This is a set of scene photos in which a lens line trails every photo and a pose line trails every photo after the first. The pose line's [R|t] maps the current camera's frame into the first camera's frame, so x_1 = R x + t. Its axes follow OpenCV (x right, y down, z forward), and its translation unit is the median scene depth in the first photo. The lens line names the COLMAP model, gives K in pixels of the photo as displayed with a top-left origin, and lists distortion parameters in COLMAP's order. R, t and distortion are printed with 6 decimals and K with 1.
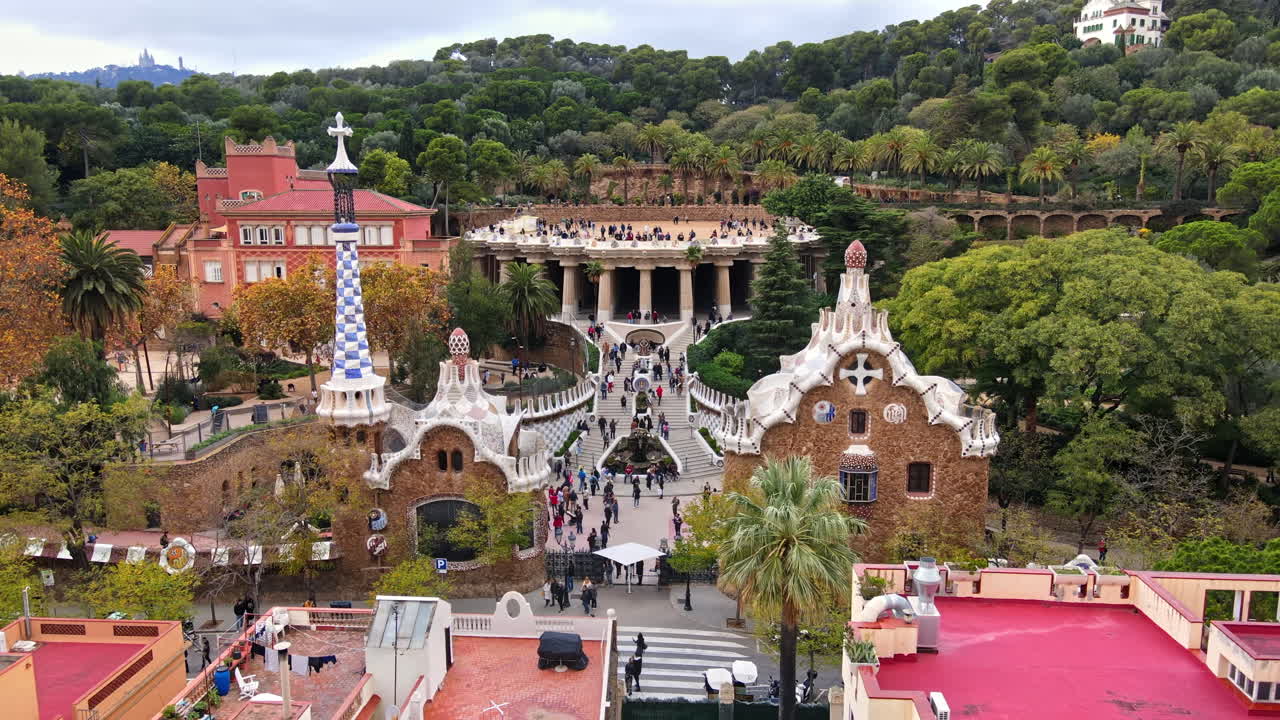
lens RADIAL K [[912.1, 0, 644.2], [0, 912.1, 360.9], [0, 0, 1]] dist [0.001895, 0.007626]
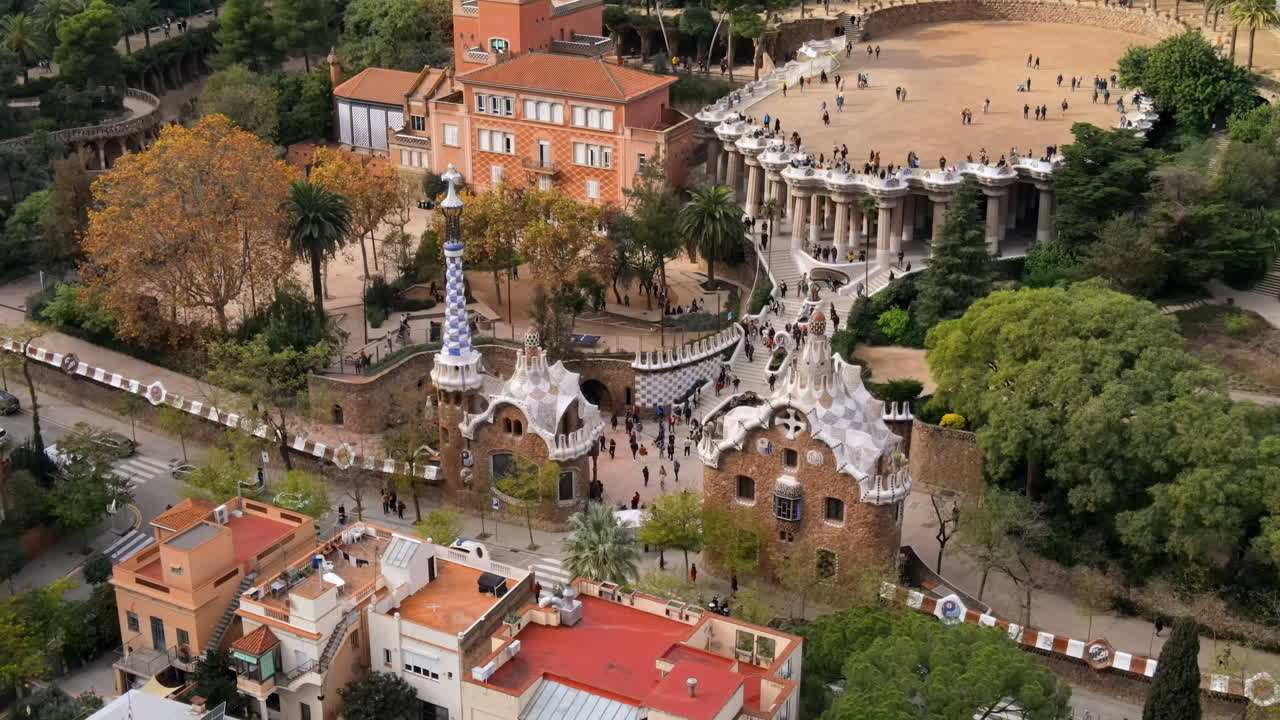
lens RADIAL K [[1491.9, 0, 639.2], [0, 1491.9, 359.8], [0, 0, 1]] dist [0.005462, 0.000000]
pose [[0.912651, 0.155196, -0.378131, 0.762385], [-0.076758, 0.973728, 0.214385, -0.467050], [0.401469, -0.166634, 0.900586, -0.871504]]
